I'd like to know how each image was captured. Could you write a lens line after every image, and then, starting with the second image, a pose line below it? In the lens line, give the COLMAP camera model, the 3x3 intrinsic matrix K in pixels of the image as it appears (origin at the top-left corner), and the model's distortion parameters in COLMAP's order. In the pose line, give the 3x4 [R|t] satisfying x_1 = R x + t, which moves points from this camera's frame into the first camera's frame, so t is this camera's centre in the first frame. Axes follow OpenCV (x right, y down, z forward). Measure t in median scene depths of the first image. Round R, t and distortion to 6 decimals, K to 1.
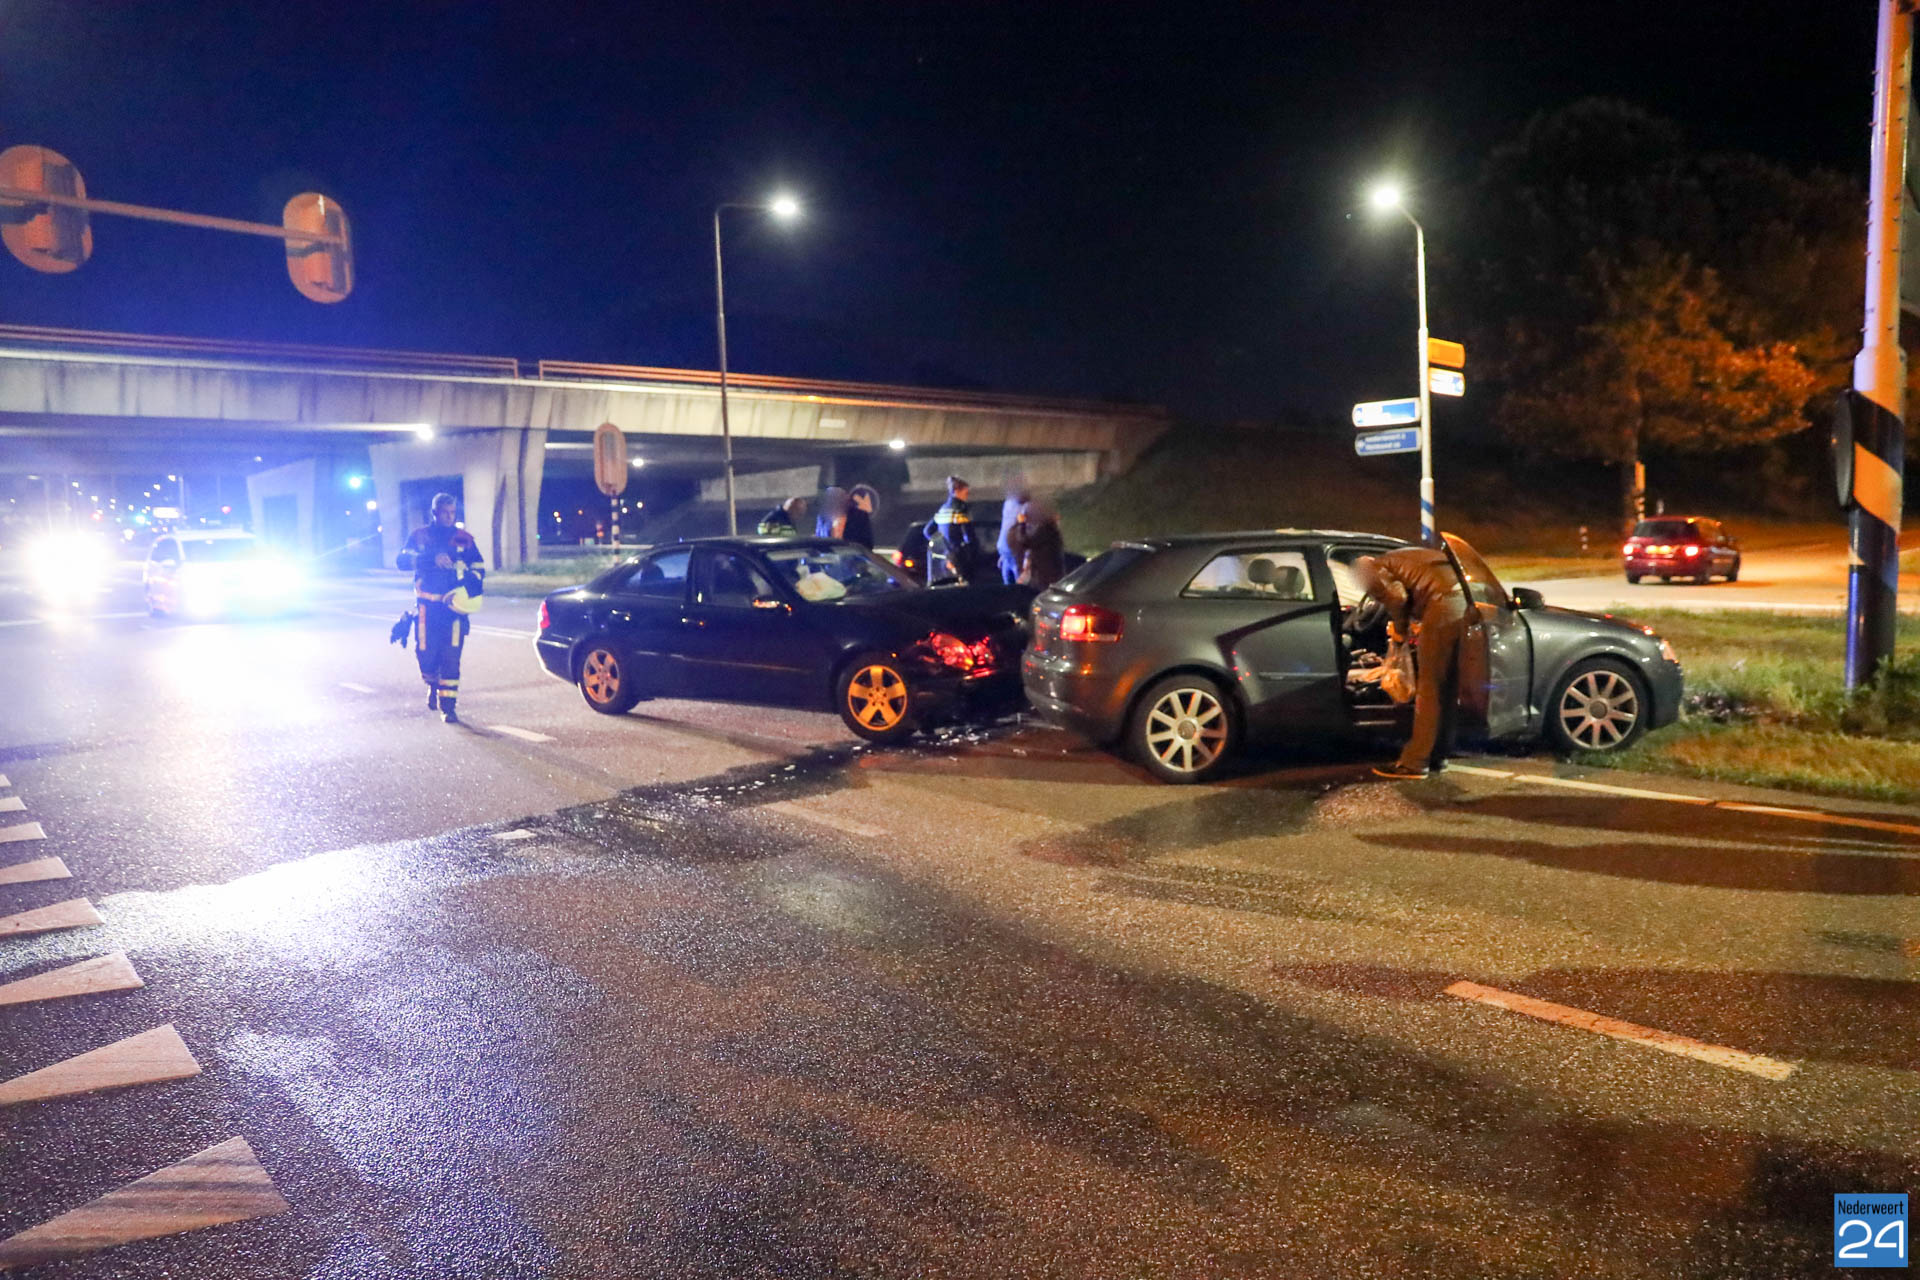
lens RADIAL K [[1311.5, 0, 960.0], [0, 1311.5, 640.0], [0, 0, 1]] dist [-0.109348, 0.086371]
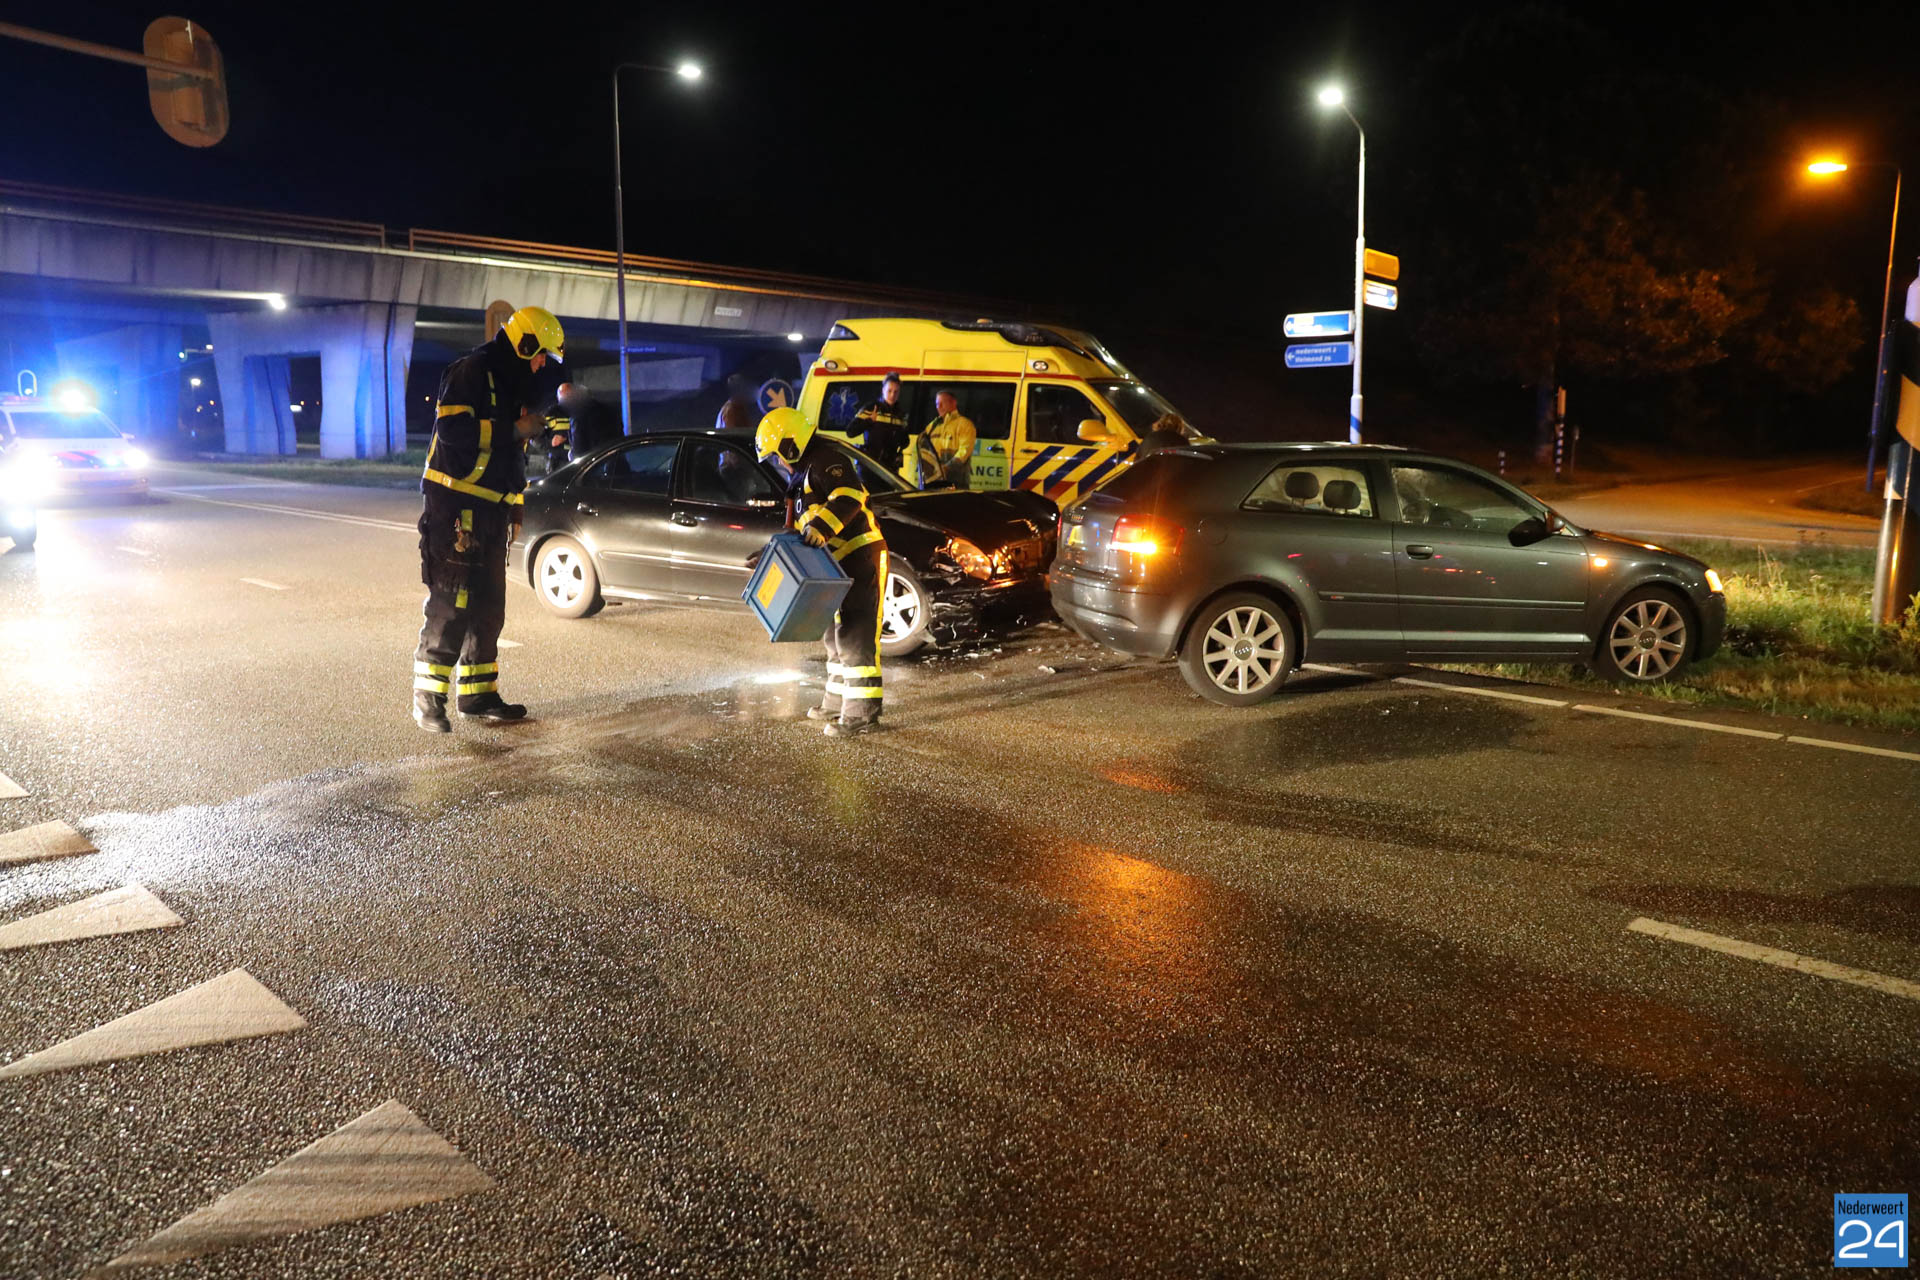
lens RADIAL K [[1367.3, 0, 960.0], [0, 1367.3, 640.0], [0, 0, 1]] dist [-0.093917, 0.078605]
pose [[0.995253, 0.021443, 0.094928, -0.026679], [-0.027715, 0.997483, 0.065259, 0.000546], [-0.093289, -0.067581, 0.993343, 0.007085]]
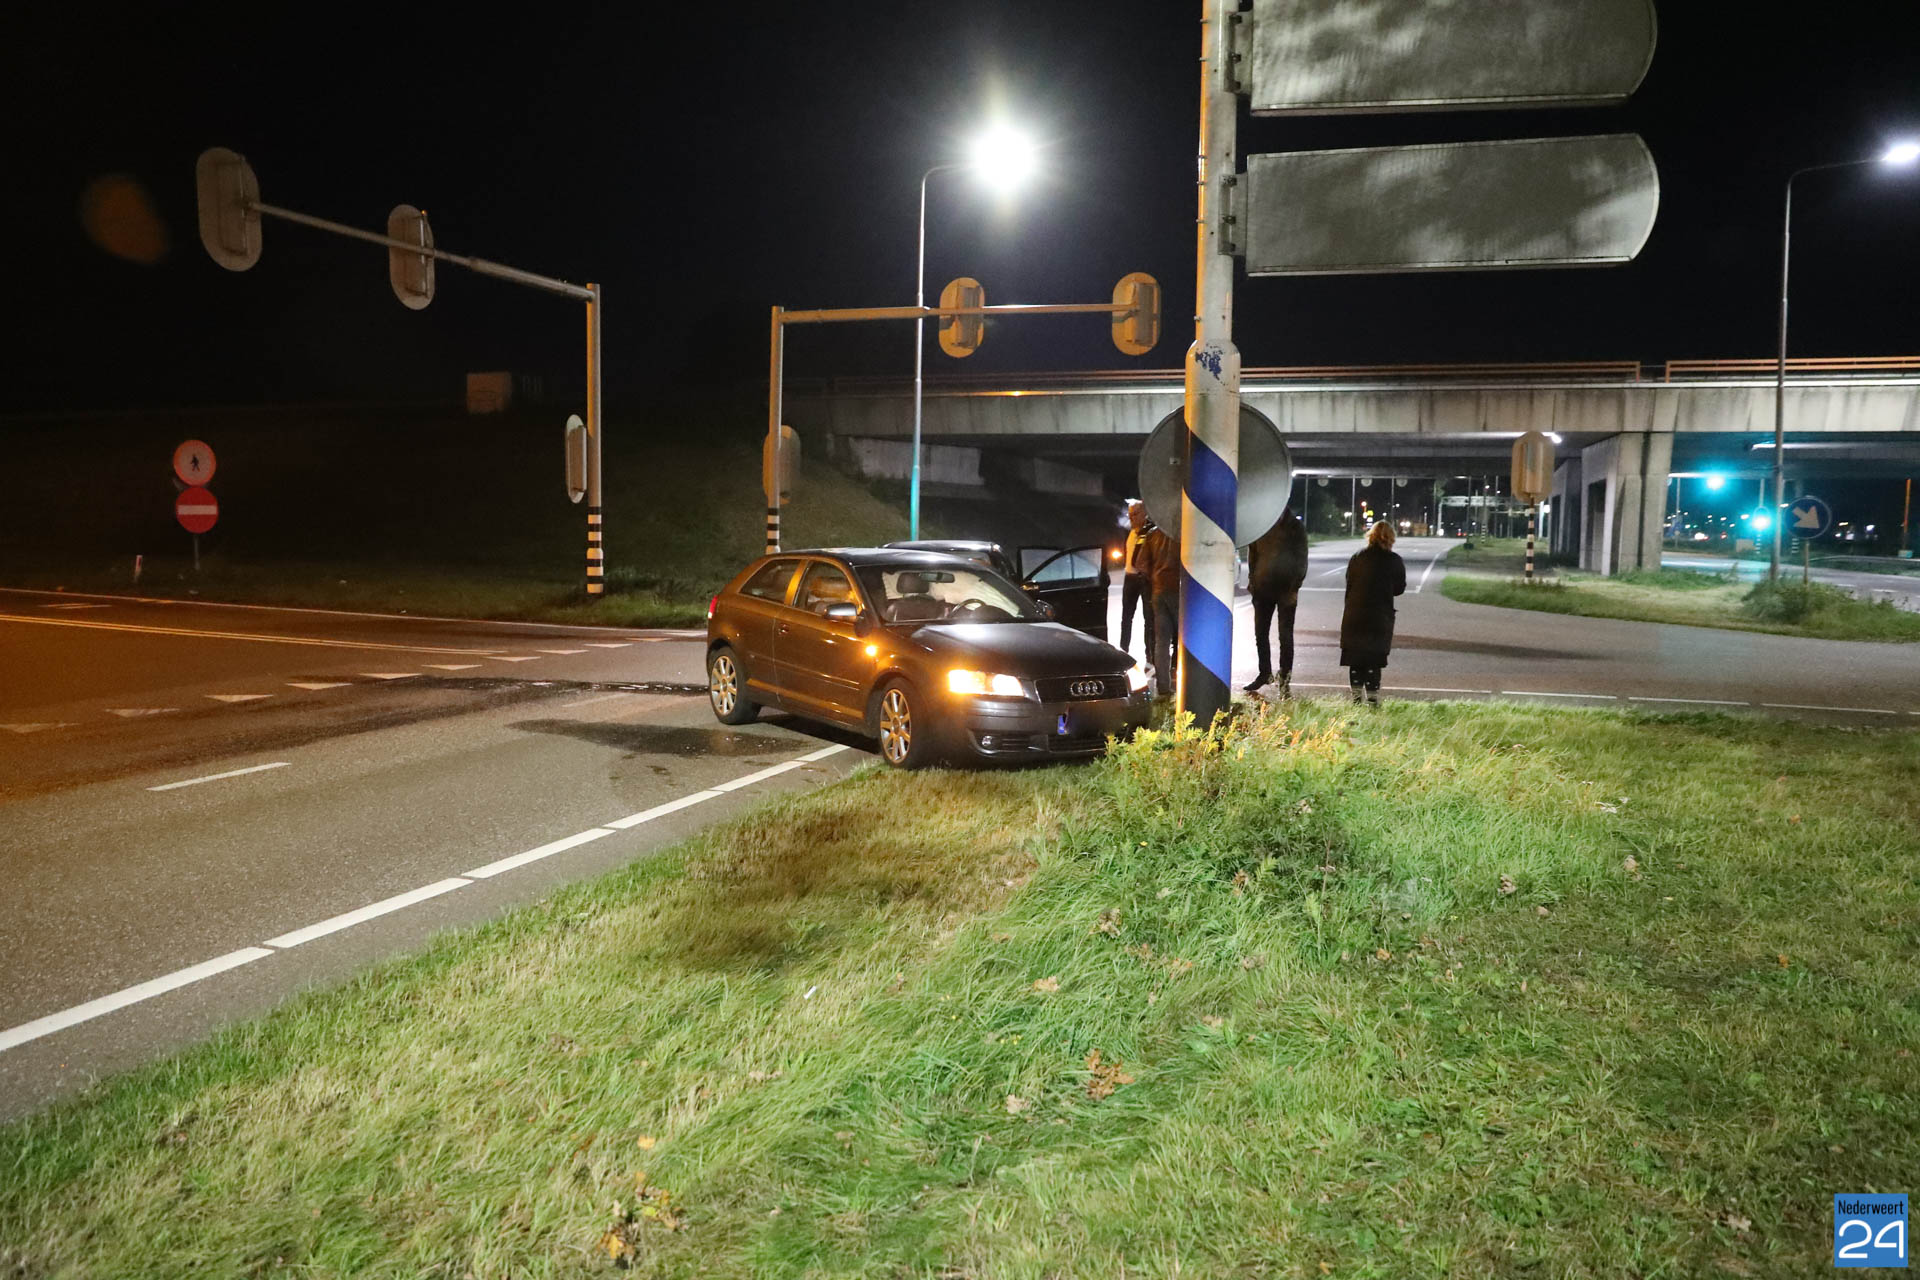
lens RADIAL K [[1311.5, 0, 960.0], [0, 1311.5, 640.0], [0, 0, 1]] dist [-0.109348, 0.086371]
pose [[0.469222, 0.097230, -0.877712, 0.330160], [-0.097069, 0.993576, 0.058172, -0.014949], [0.877729, 0.057903, 0.475645, 0.107644]]
